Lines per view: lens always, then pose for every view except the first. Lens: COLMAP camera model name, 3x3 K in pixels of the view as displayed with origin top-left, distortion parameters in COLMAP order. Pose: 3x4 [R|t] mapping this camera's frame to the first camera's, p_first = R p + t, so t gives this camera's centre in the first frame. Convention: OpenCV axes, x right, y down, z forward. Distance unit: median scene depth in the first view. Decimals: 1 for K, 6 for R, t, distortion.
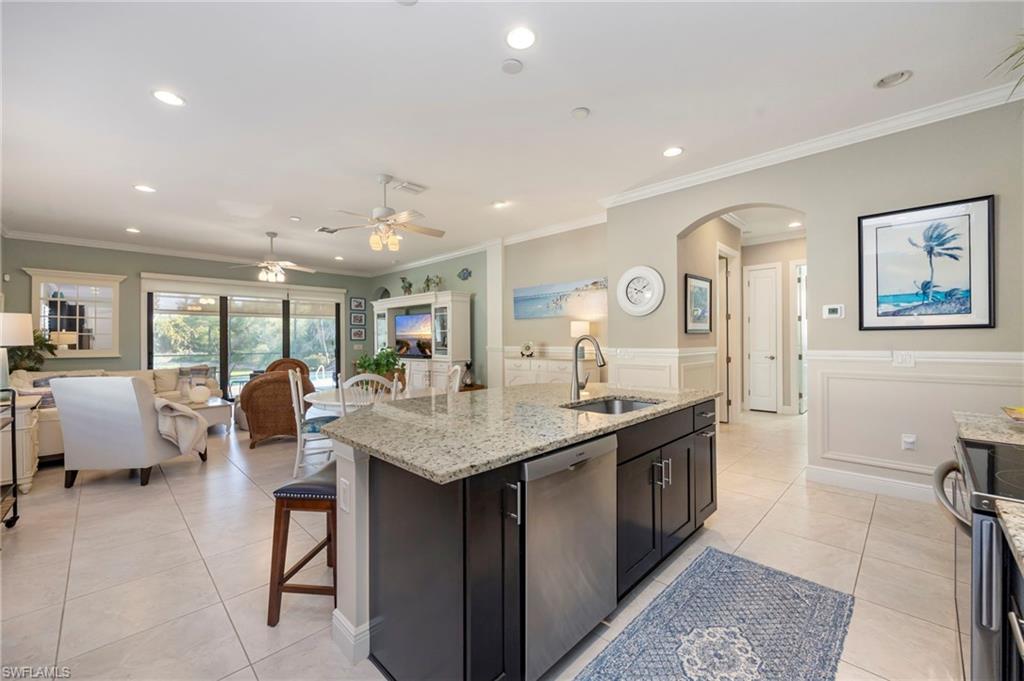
lens RADIAL K [[407.9, 0, 512.6], [0, 407.9, 342.2], [0, 0, 1]] dist [-0.004850, -0.000609]
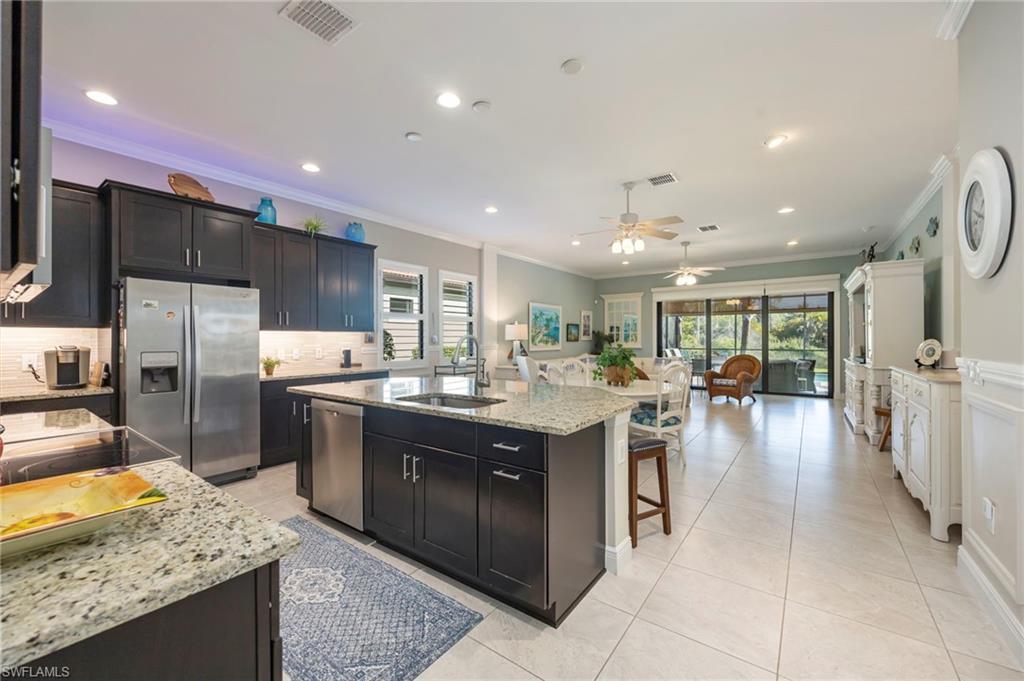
lens RADIAL K [[407.9, 0, 514.4], [0, 407.9, 342.7], [0, 0, 1]] dist [-0.004850, -0.000609]
pose [[0.142354, 0.014972, -0.989703, 0.409857], [-0.002297, 0.999888, 0.014795, -0.003361], [0.989813, 0.000167, 0.142372, 0.317832]]
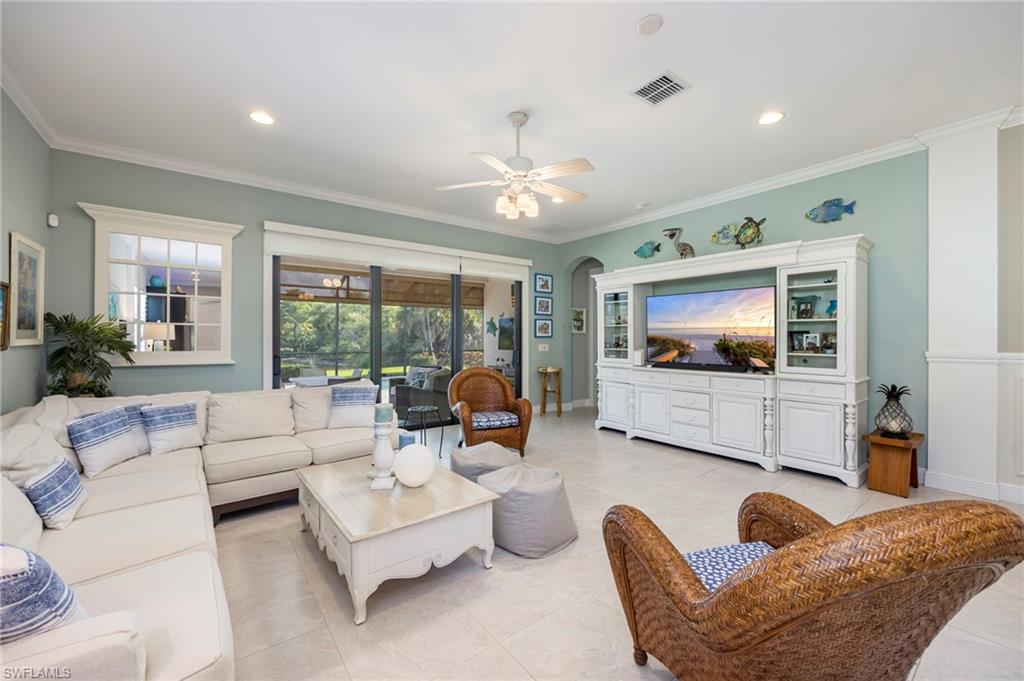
lens RADIAL K [[407.9, 0, 511.9], [0, 407.9, 341.9], [0, 0, 1]] dist [-0.004850, -0.000609]
pose [[0.988770, 0.007901, -0.149237, -0.455137], [-0.007210, 0.999961, 0.005169, -0.000741], [0.149272, -0.004035, 0.988788, 0.452811]]
